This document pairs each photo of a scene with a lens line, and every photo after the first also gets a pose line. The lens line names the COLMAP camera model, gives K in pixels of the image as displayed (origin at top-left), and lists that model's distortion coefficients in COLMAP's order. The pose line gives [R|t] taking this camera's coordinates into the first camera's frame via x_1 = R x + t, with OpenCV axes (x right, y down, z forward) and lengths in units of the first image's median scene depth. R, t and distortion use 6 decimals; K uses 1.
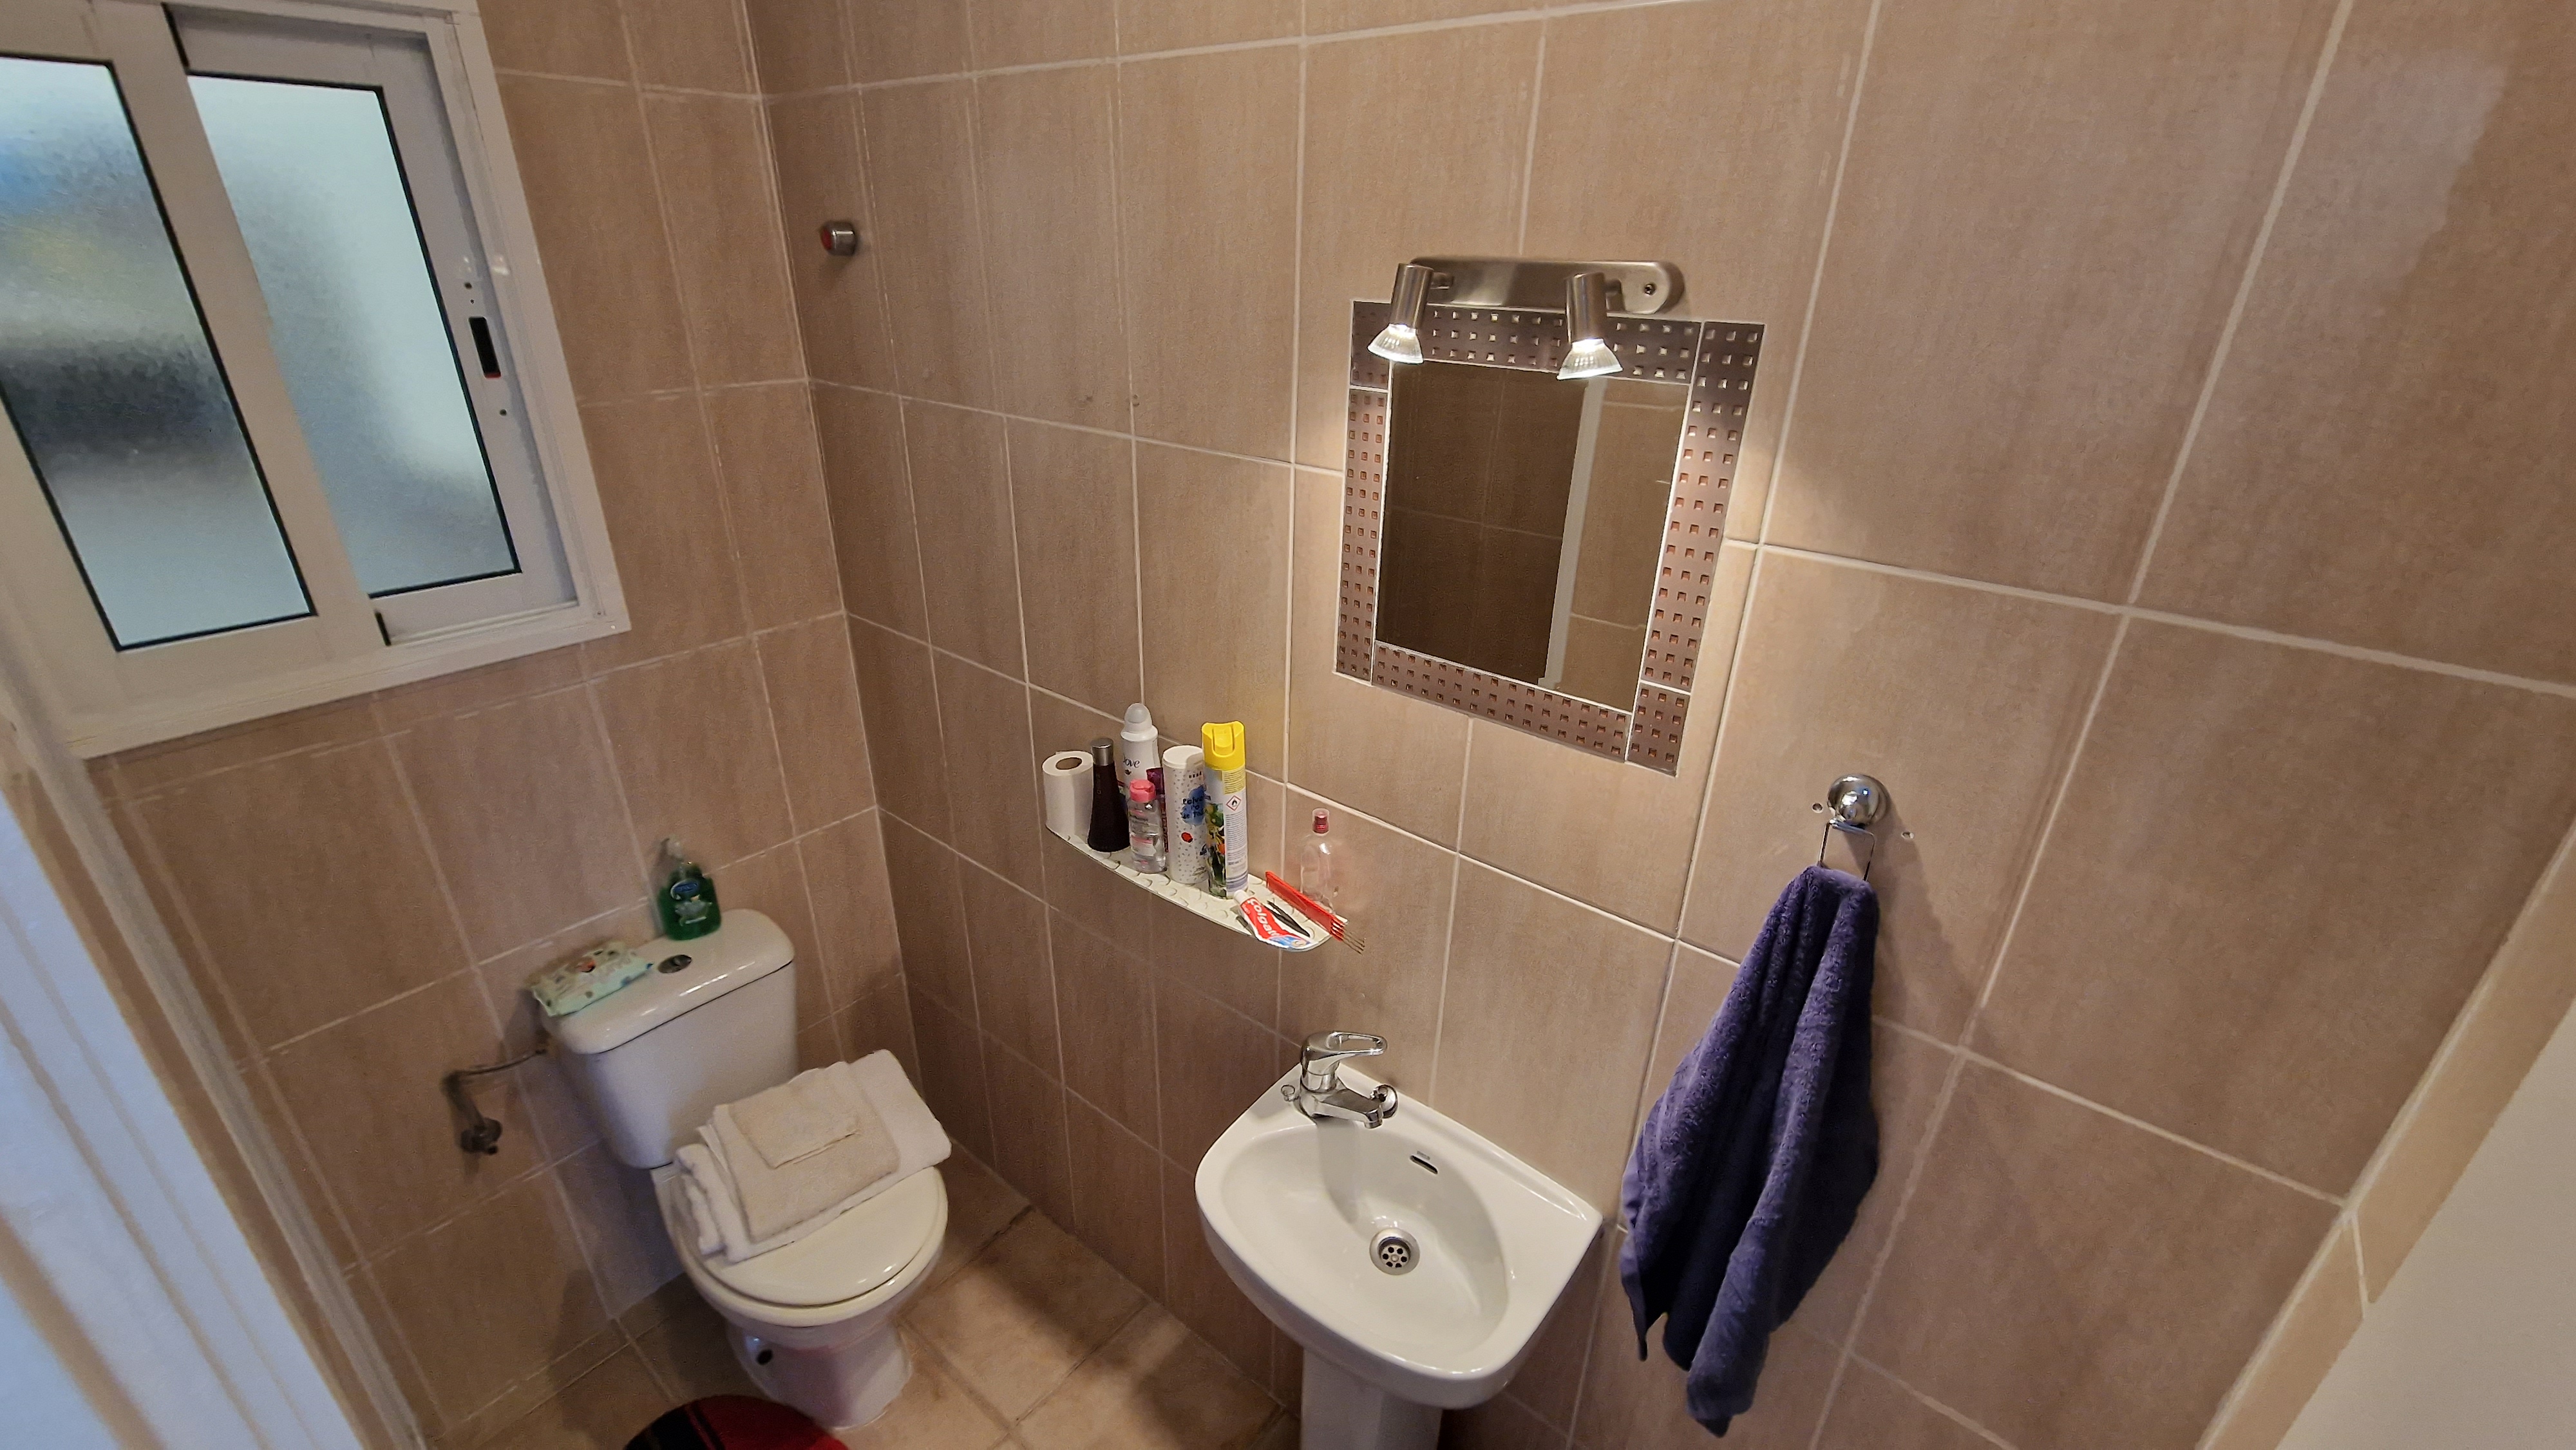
lens RADIAL K [[1055.1, 0, 1282.6], [0, 1055.1, 725.8], [0, 0, 1]] dist [0.003623, -0.003675]
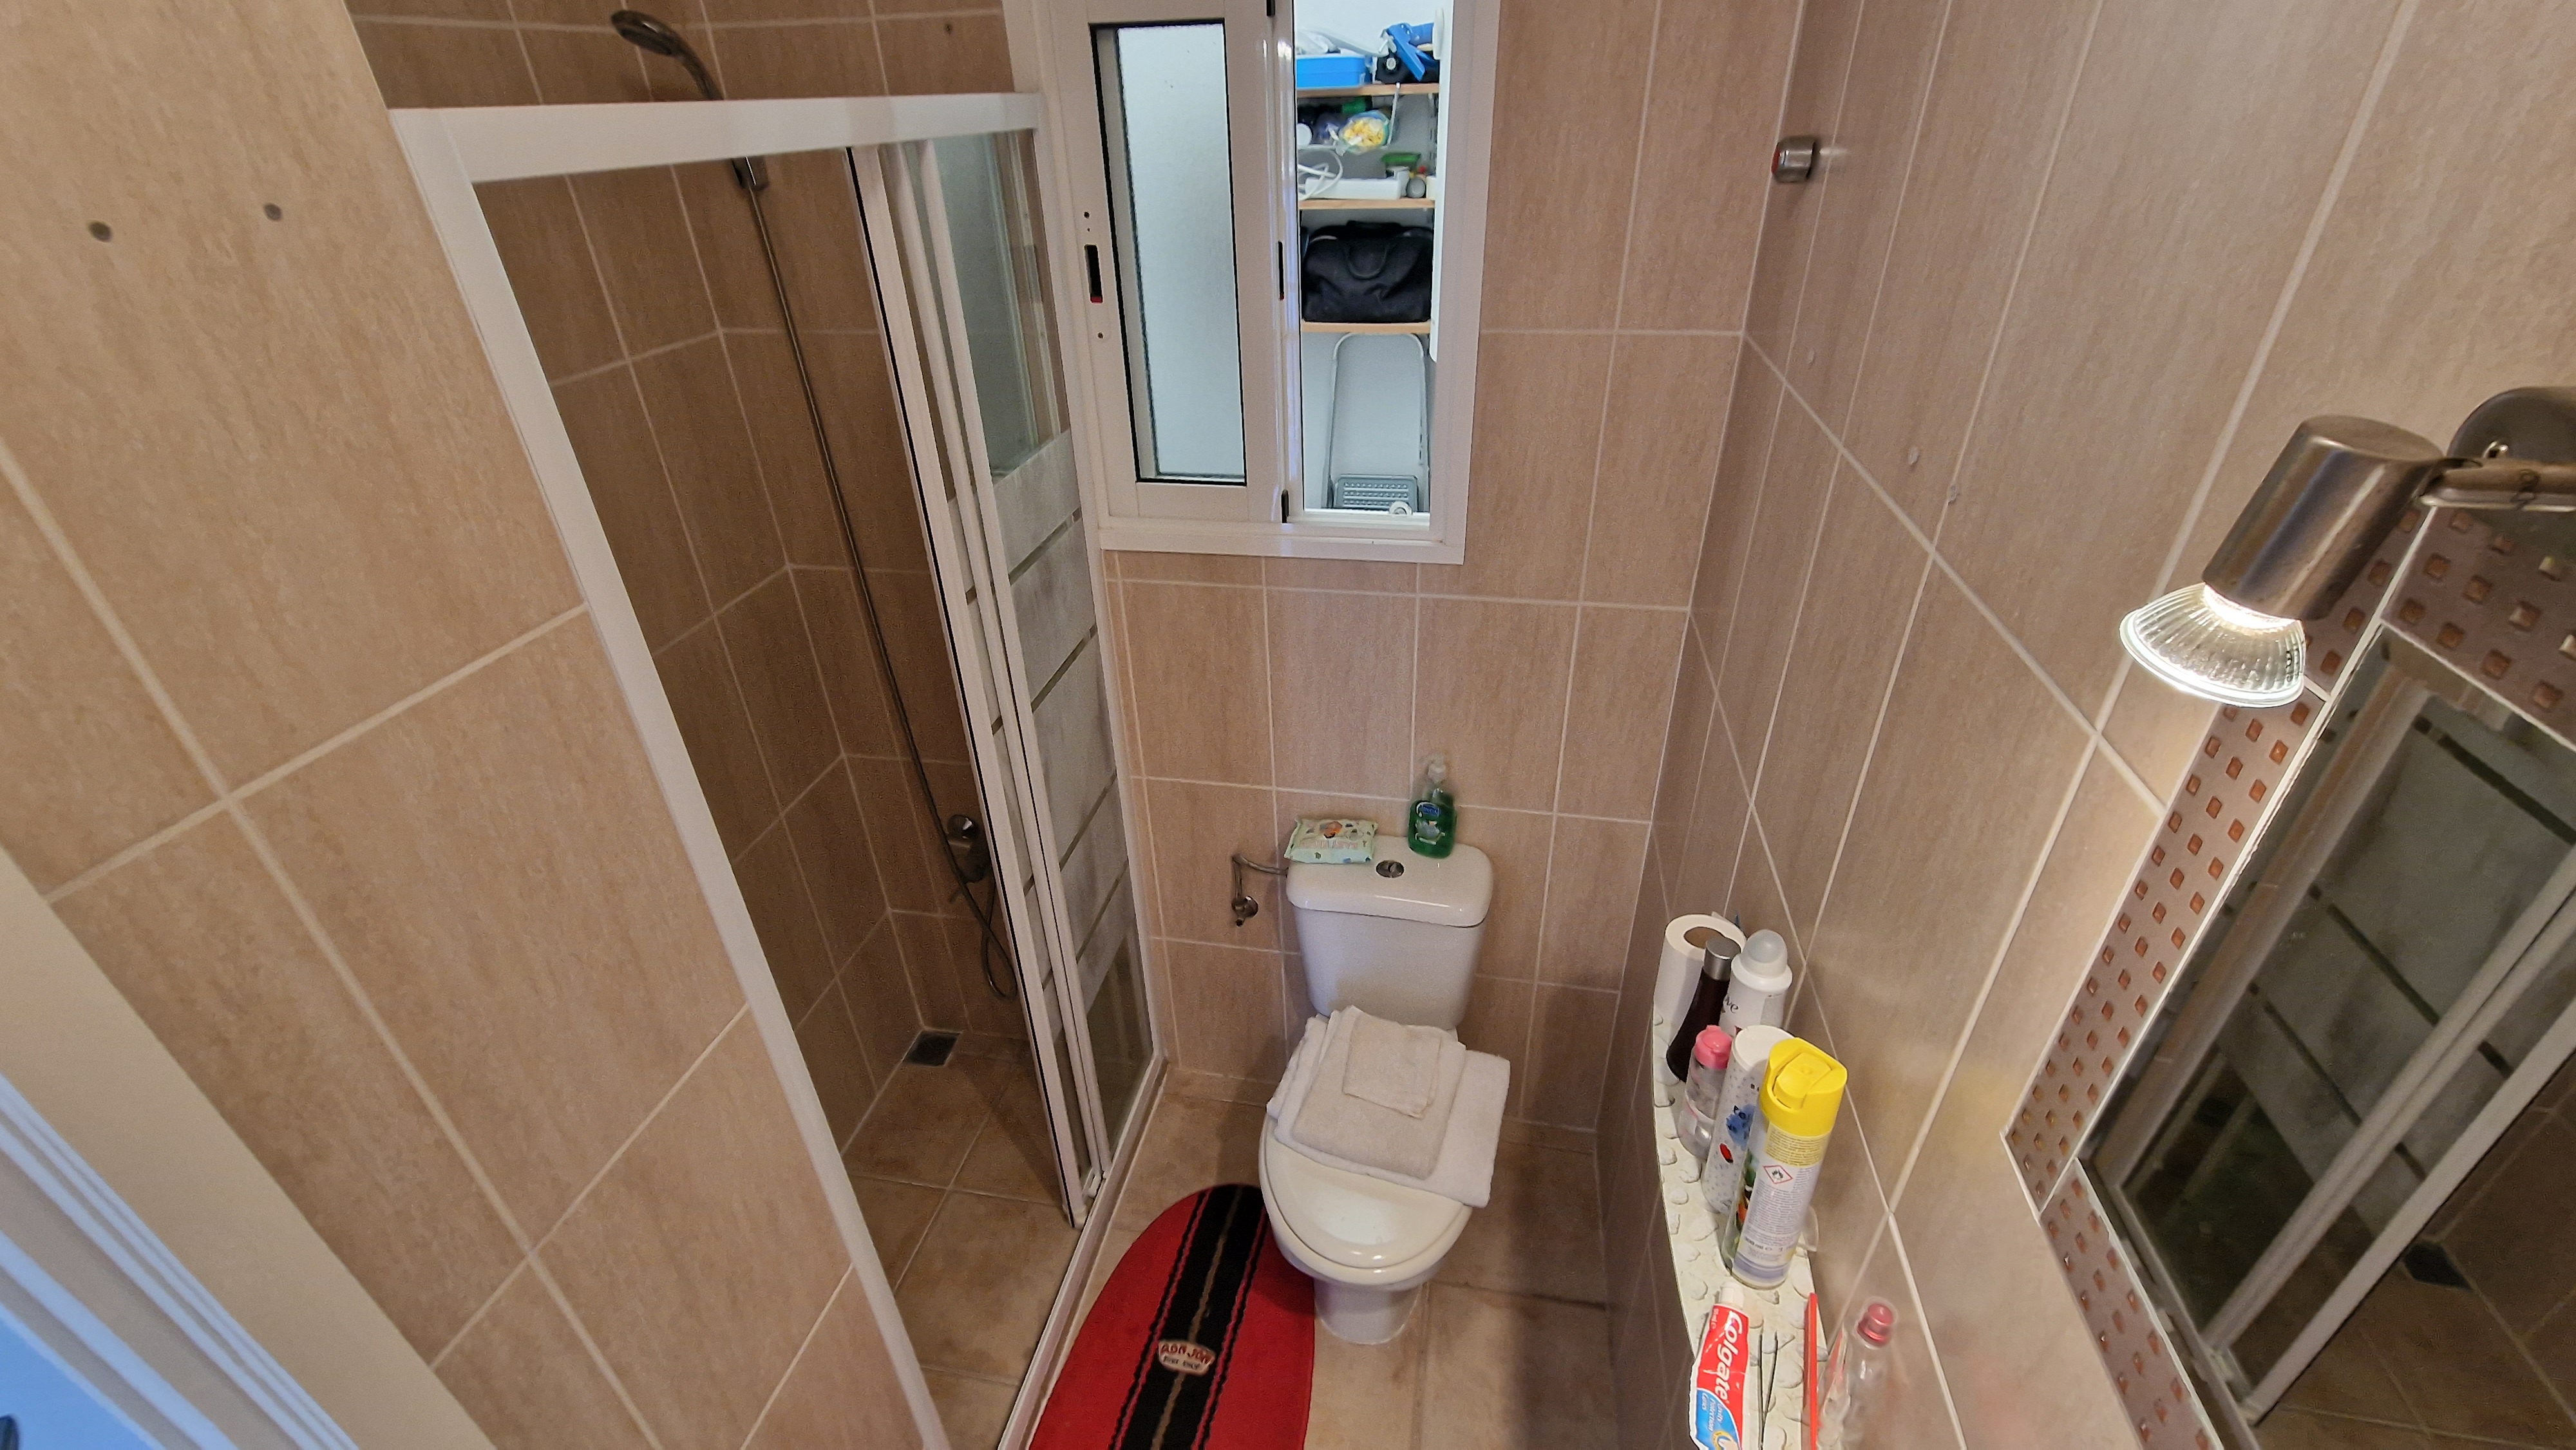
lens RADIAL K [[1055.1, 0, 1285.2], [0, 1055.1, 730.0], [0, 0, 1]] dist [0.003623, -0.003675]
pose [[0.469691, 0.428685, -0.771764, 0.141009], [-0.325498, 0.896694, 0.299983, -0.192309], [0.820635, 0.110308, 0.560706, 0.315596]]
